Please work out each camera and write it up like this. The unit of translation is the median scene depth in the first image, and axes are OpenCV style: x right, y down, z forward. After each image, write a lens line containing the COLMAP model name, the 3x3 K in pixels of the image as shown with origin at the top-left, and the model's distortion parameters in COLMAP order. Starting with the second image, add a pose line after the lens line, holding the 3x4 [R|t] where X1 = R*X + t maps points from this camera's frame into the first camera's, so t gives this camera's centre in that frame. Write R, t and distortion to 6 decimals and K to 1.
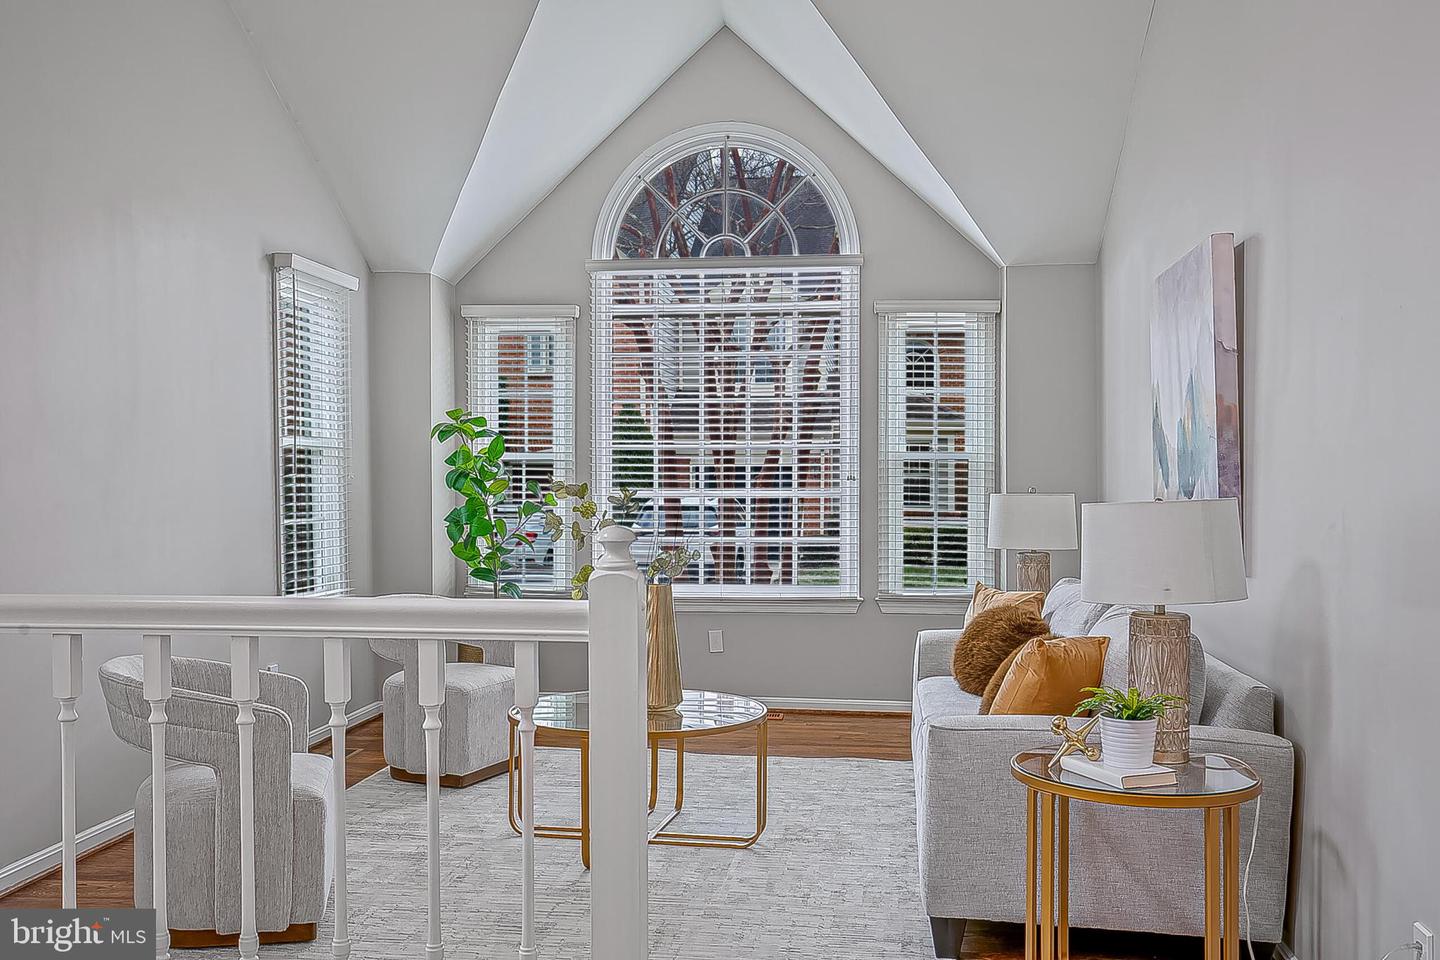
lens RADIAL K [[1364.7, 0, 720.2], [0, 1364.7, 485.3], [0, 0, 1]] dist [0.043762, 0.000000]
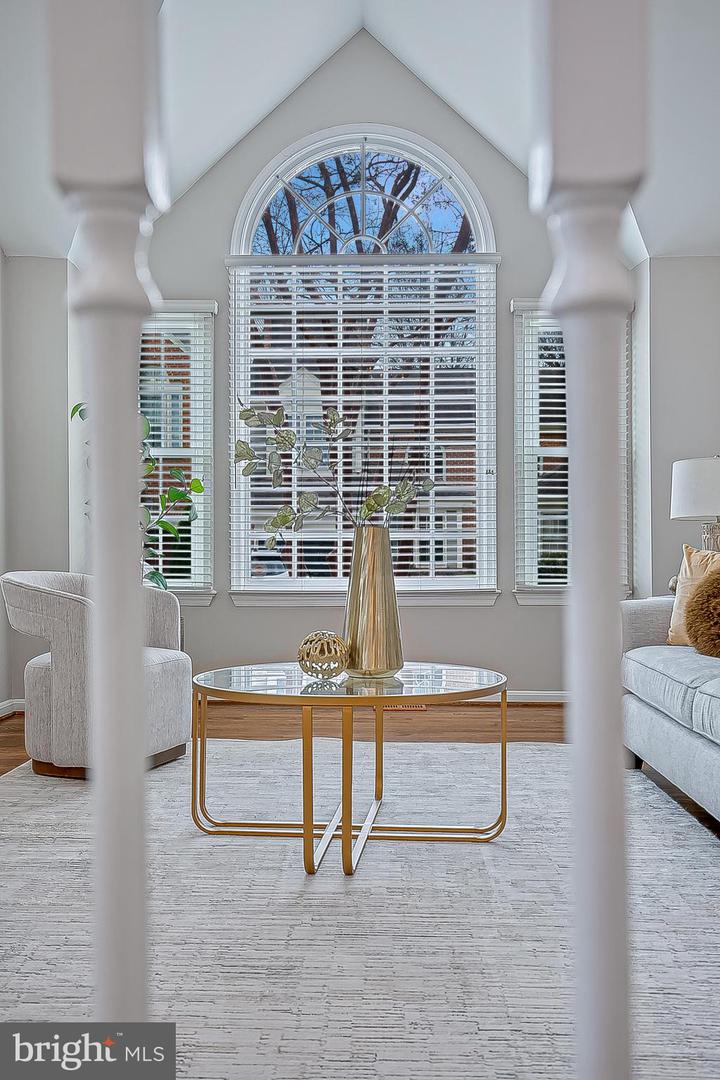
lens RADIAL K [[1023.5, 0, 355.9], [0, 1023.5, 537.1], [0, 0, 1]] dist [0.043762, 0.000000]
pose [[0.995377, -0.002358, 0.096019, -0.093416], [0.004849, 0.999657, -0.025717, 0.076614], [-0.095926, 0.026064, 0.995047, 0.304408]]
